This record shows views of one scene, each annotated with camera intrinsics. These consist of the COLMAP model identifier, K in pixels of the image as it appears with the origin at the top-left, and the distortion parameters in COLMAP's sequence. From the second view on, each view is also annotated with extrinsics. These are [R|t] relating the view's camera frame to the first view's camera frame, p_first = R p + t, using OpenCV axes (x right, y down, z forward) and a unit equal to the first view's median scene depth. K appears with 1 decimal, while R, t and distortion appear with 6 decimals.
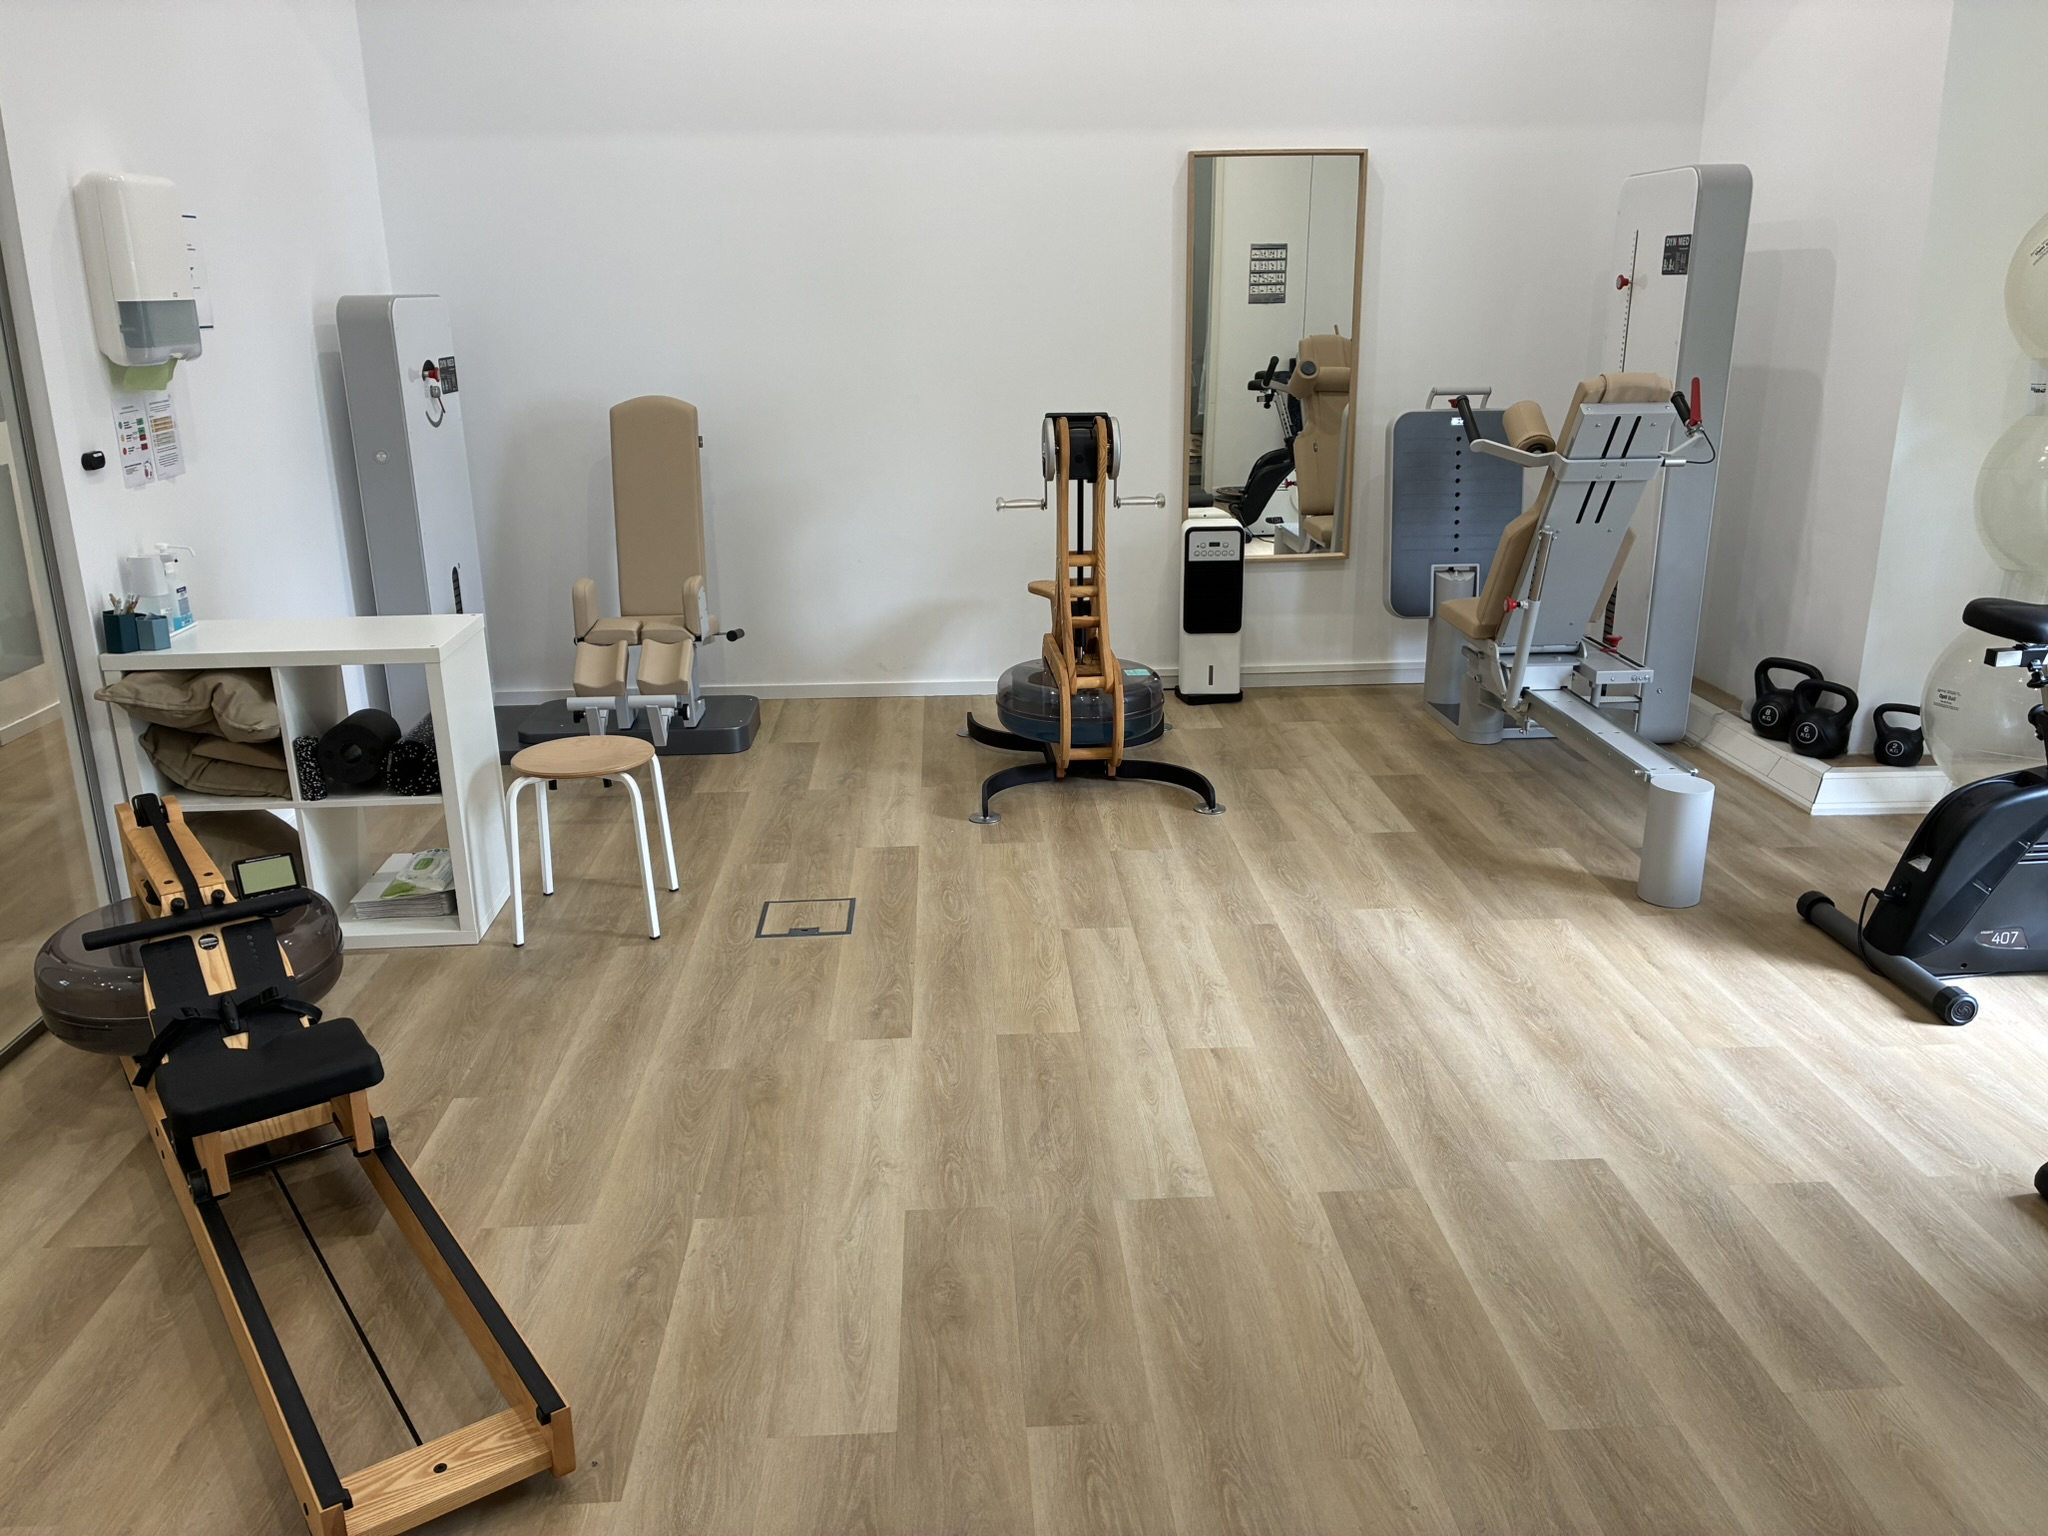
lens RADIAL K [[1539.3, 0, 1024.0], [0, 1539.3, 768.0], [0, 0, 1]] dist [0.081835, -0.001513]
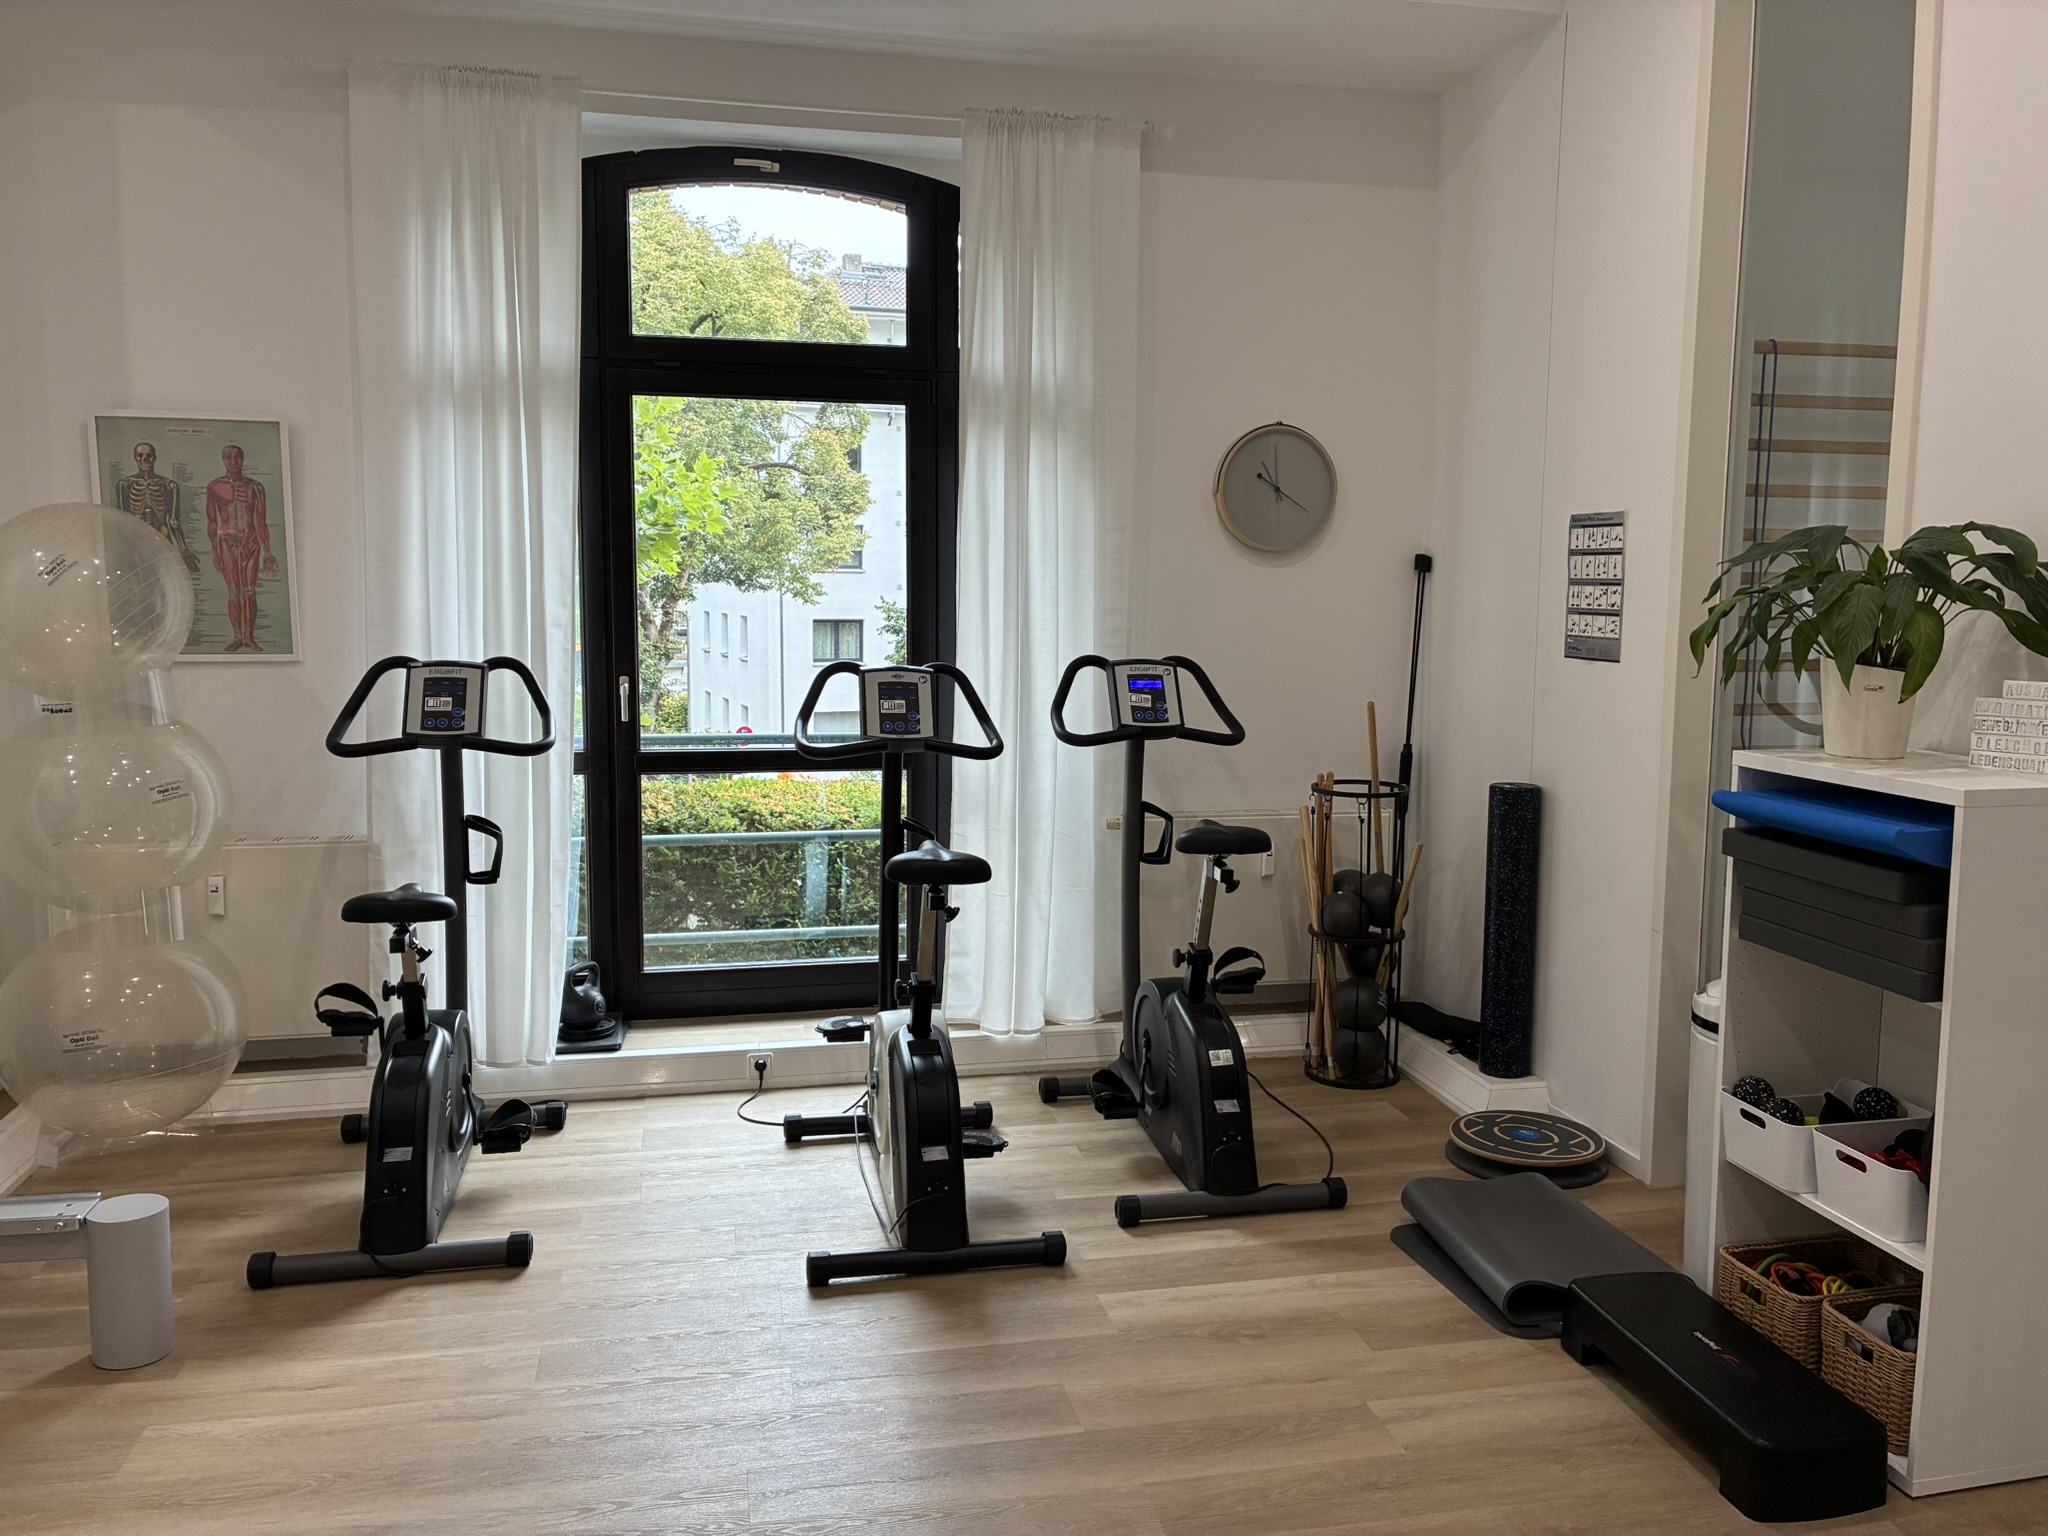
lens RADIAL K [[1539.3, 0, 1024.0], [0, 1539.3, 768.0], [0, 0, 1]] dist [0.081835, -0.001513]
pose [[-0.144082, -0.110211, 0.983409, -0.448105], [0.287195, 0.946348, 0.148136, -0.204783], [-0.946974, 0.303774, -0.104700, 0.637232]]
